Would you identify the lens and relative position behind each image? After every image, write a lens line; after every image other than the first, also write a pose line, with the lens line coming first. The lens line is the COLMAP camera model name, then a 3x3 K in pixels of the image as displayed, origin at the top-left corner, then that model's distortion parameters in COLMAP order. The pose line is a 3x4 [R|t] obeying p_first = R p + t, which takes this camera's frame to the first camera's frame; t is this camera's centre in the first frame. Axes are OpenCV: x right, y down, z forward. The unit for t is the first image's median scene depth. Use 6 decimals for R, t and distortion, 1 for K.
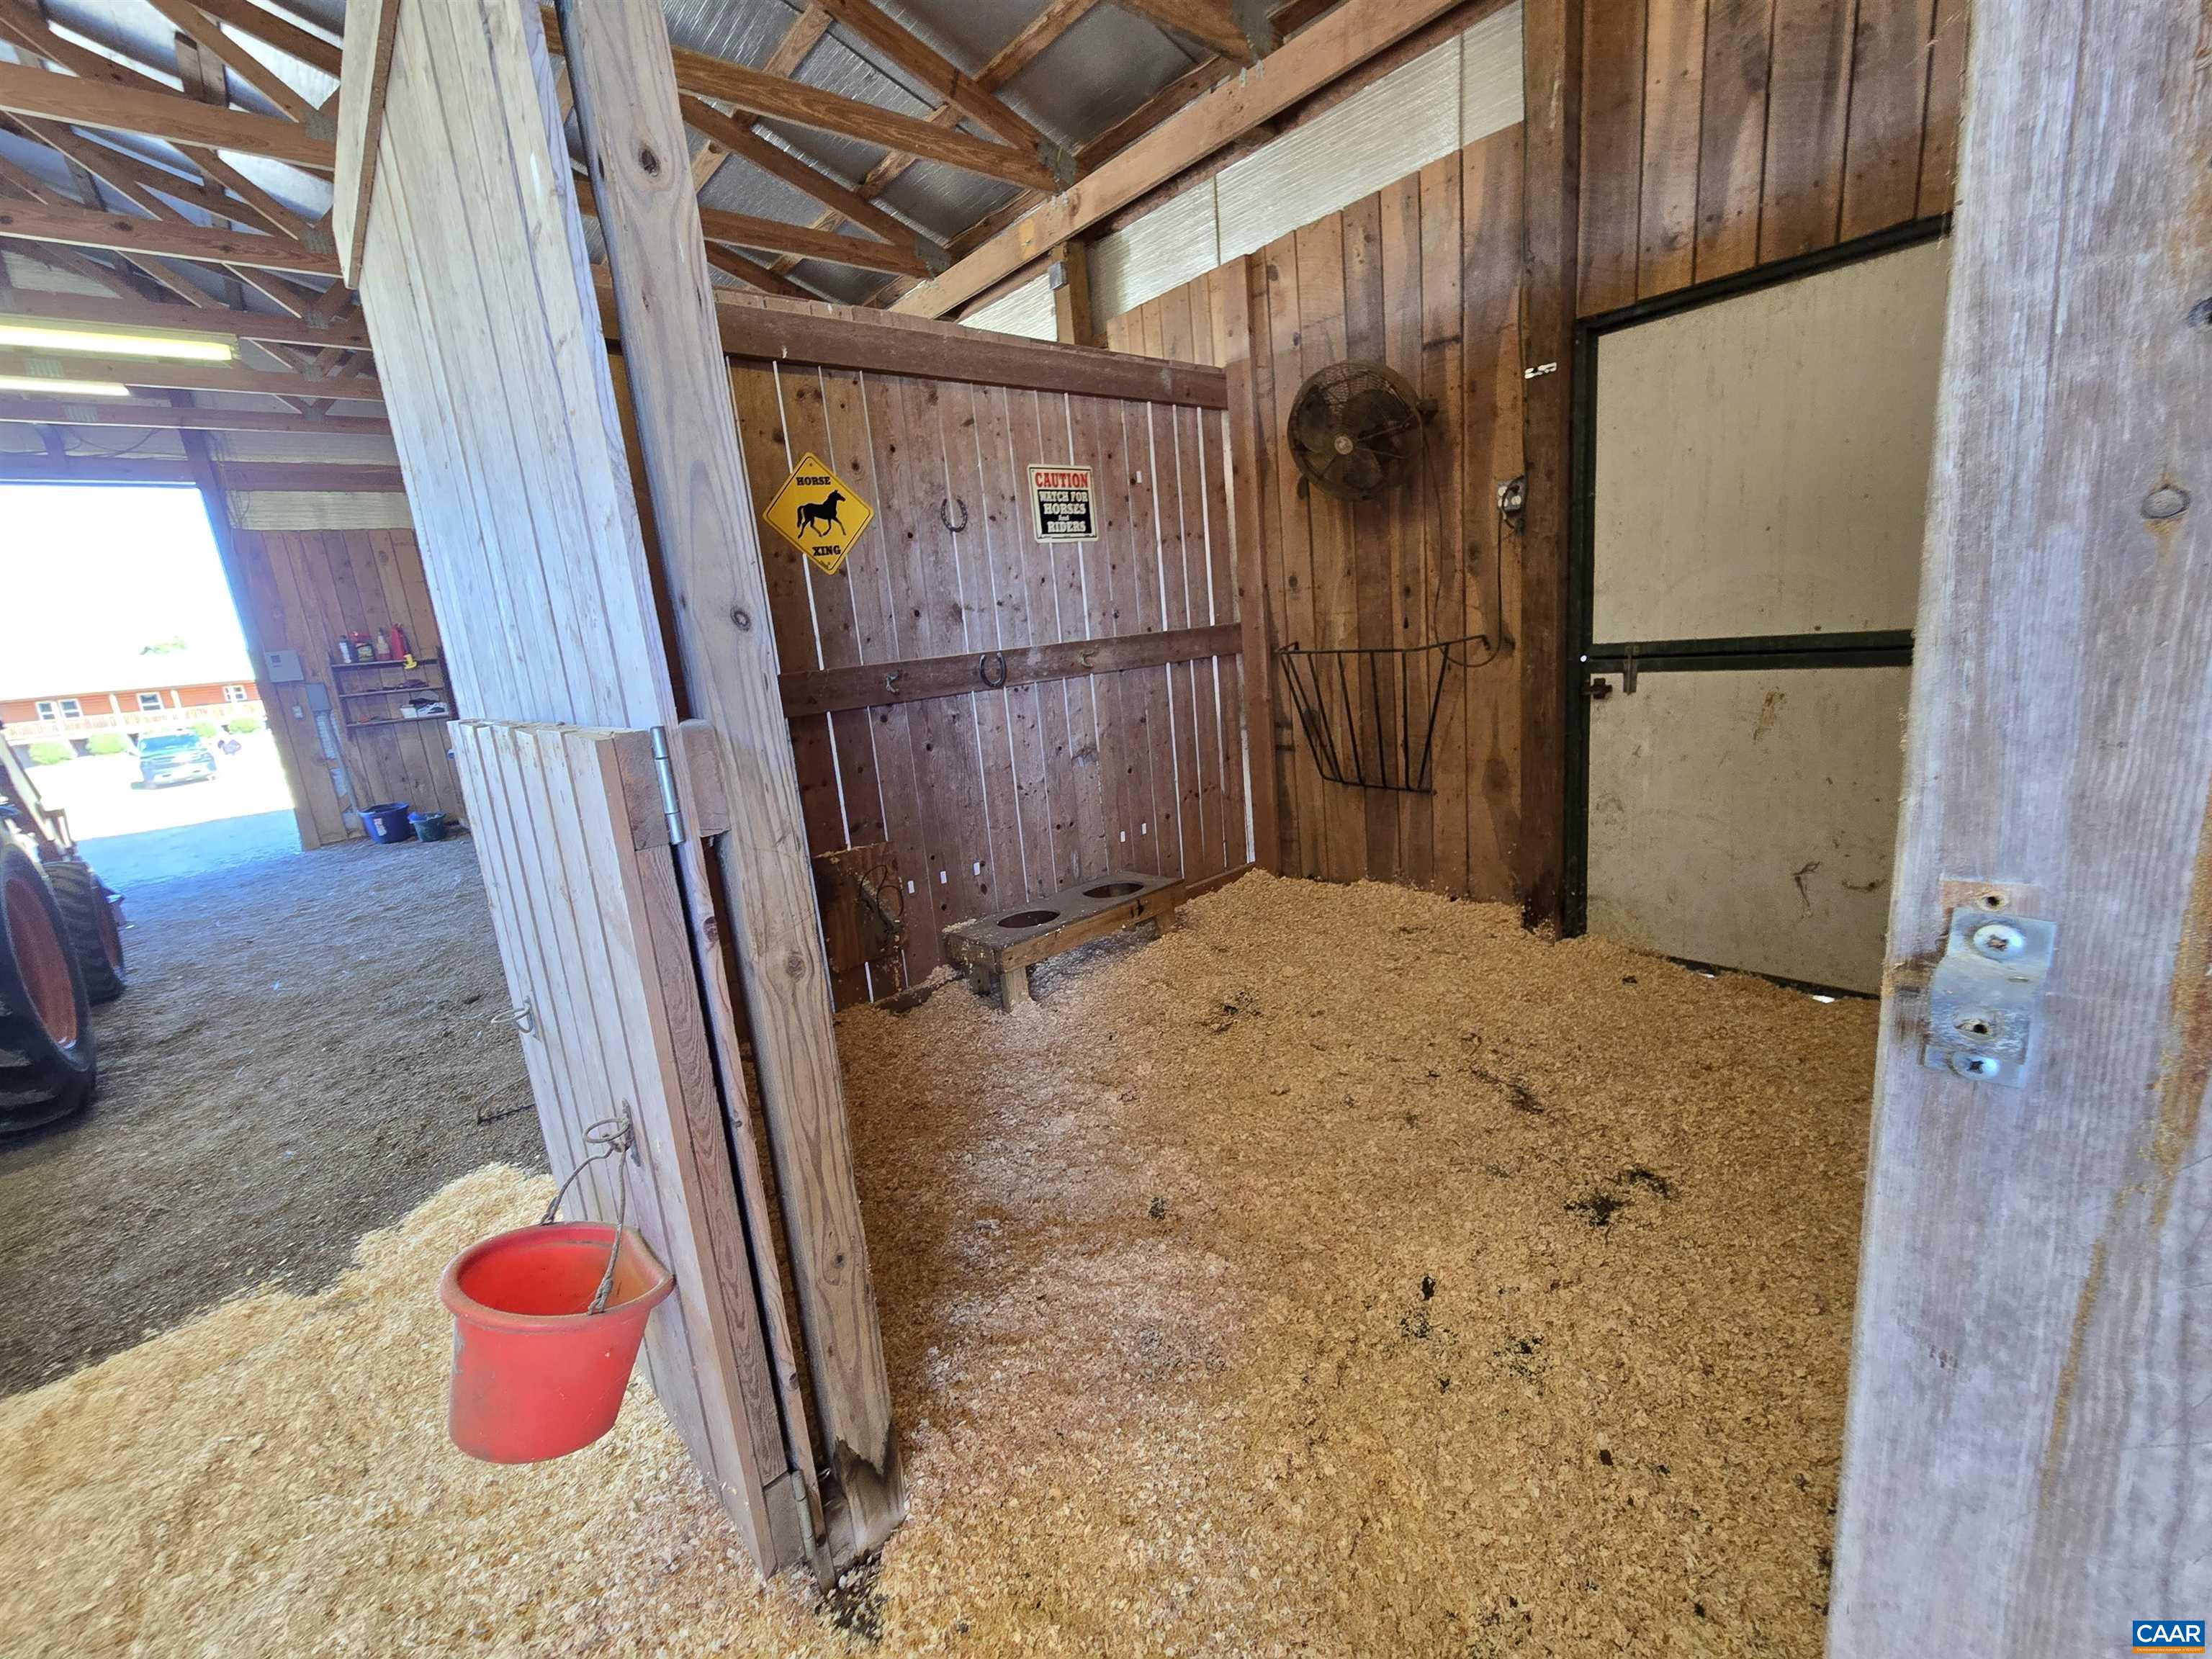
lens RADIAL K [[905.8, 0, 1103.1], [0, 905.8, 819.1], [0, 0, 1]] dist [-0.002896, -0.000269]
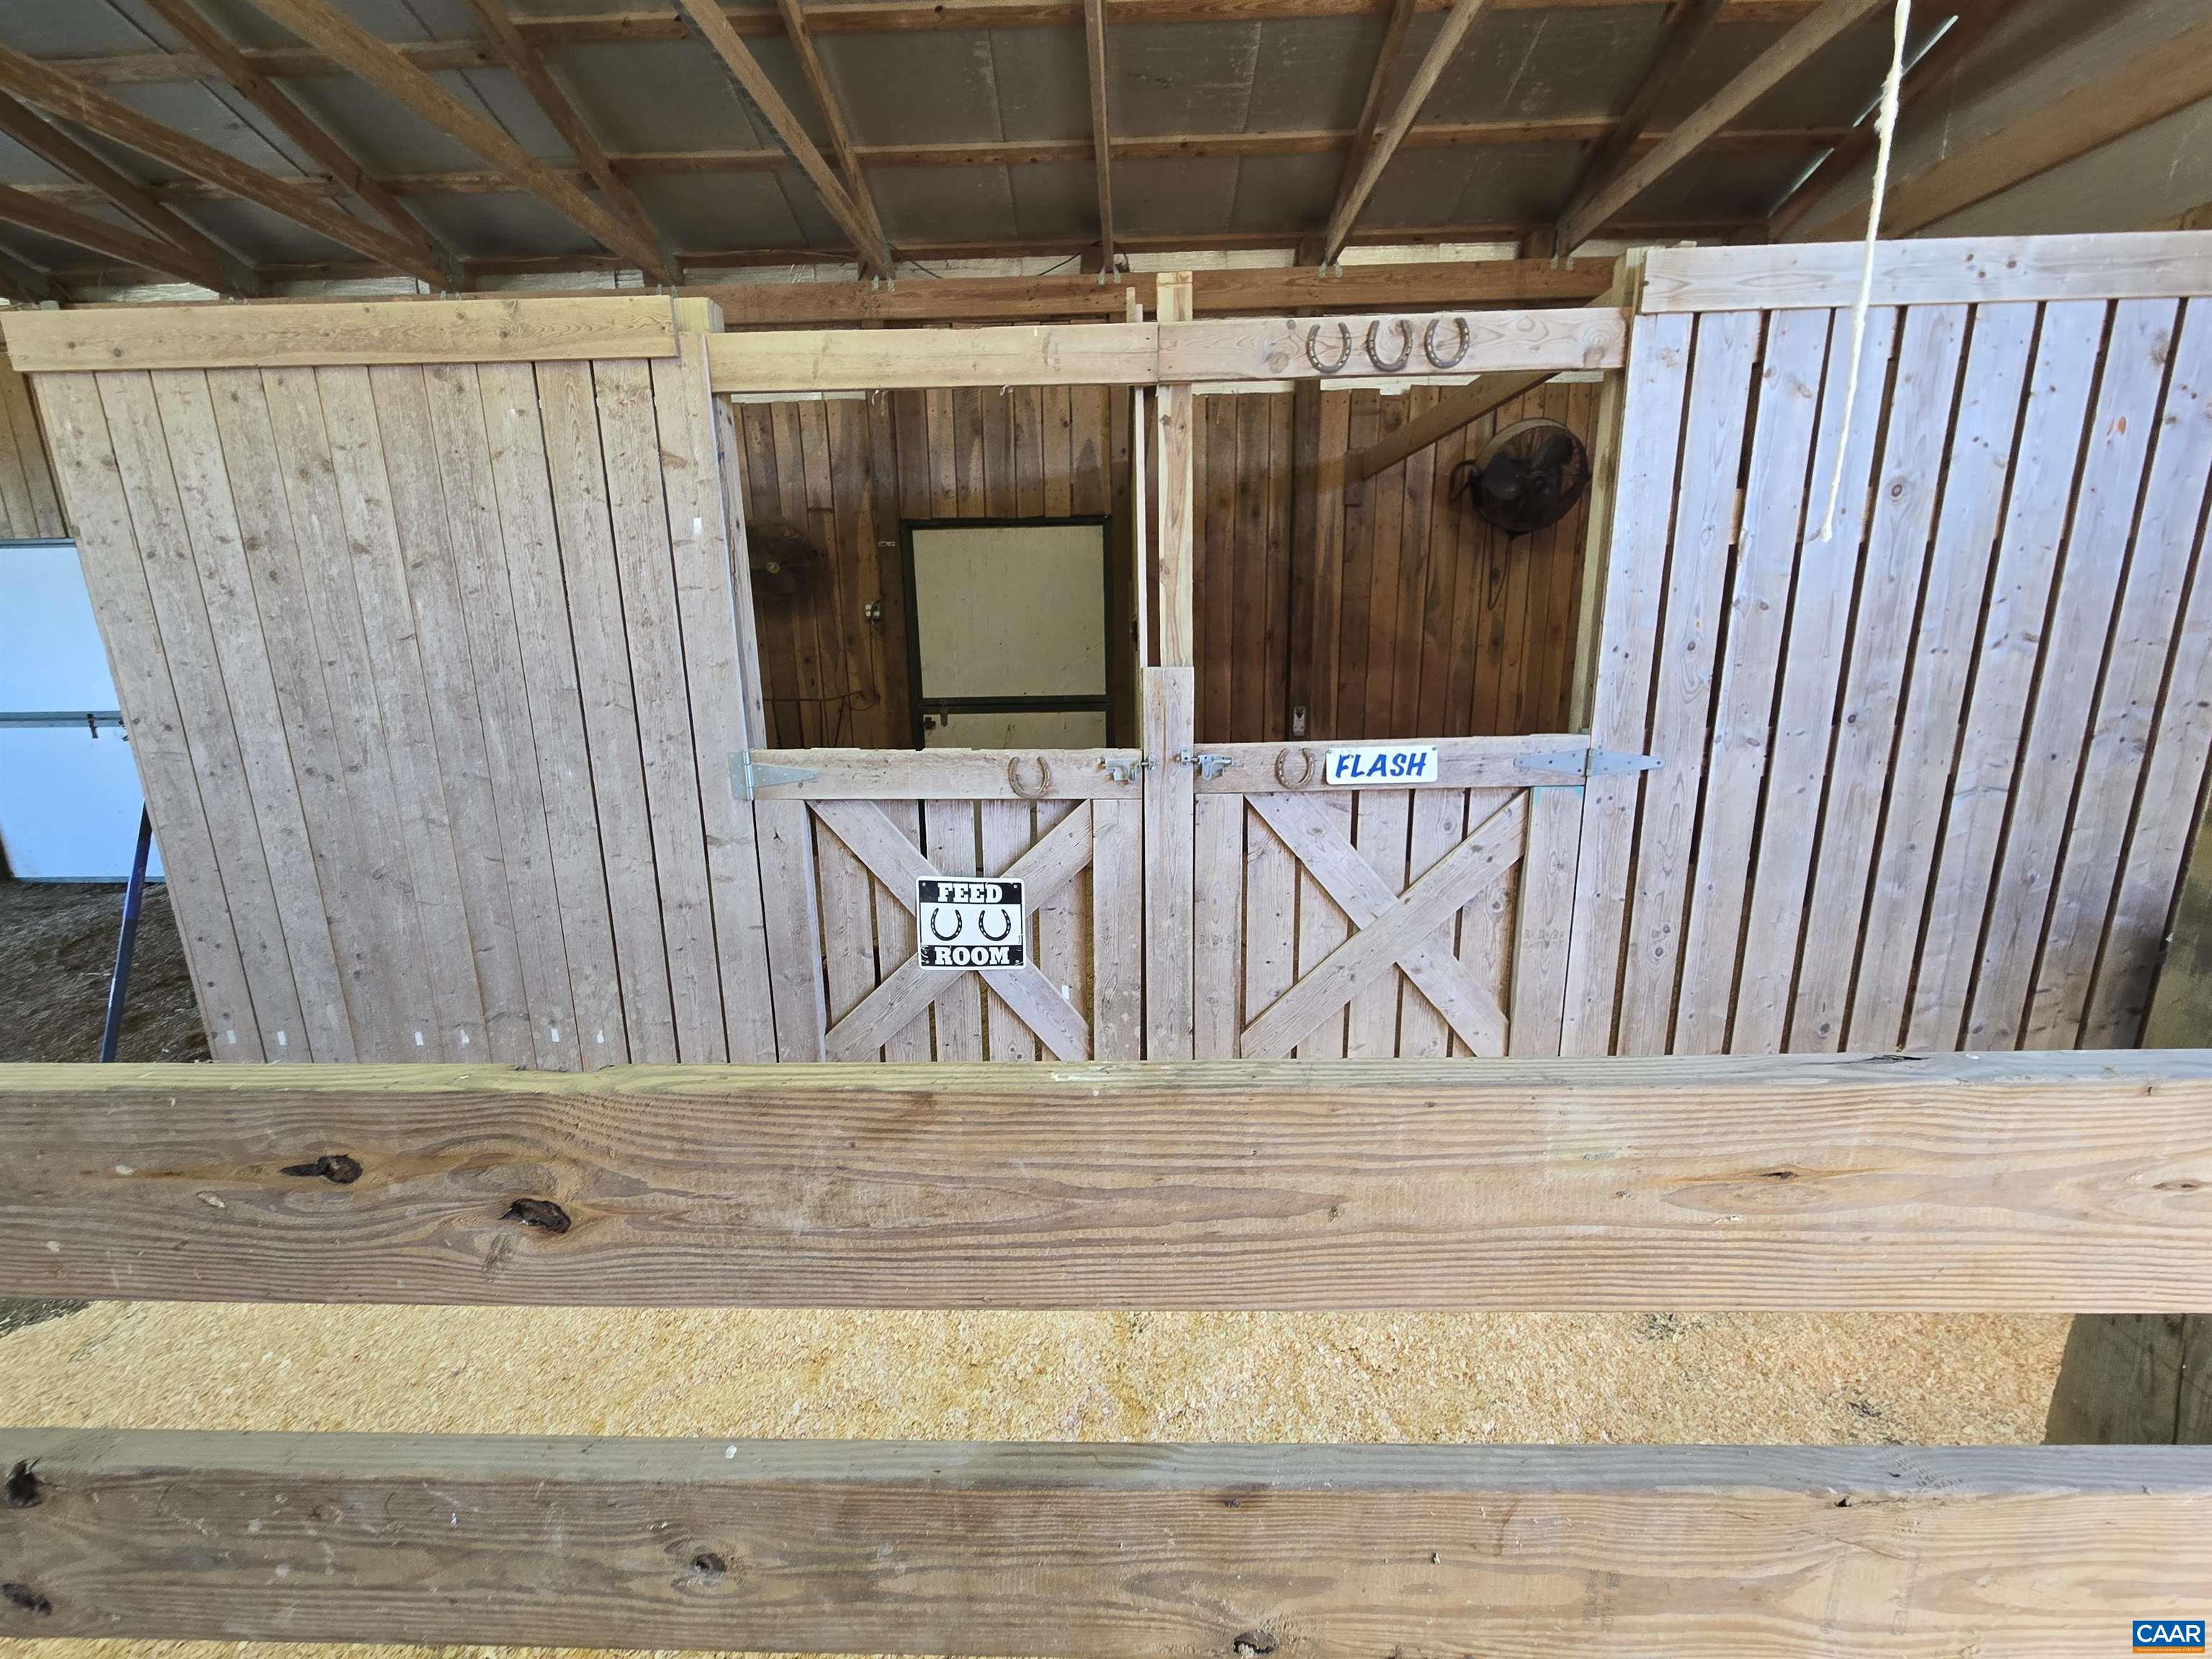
lens RADIAL K [[905.8, 0, 1103.8], [0, 905.8, 824.1], [0, 0, 1]] dist [-0.002896, -0.000269]
pose [[0.677720, -0.087782, 0.730062, -0.528161], [0.113108, 0.993478, 0.014456, 0.064281], [-0.726569, 0.072779, 0.683228, -0.441651]]
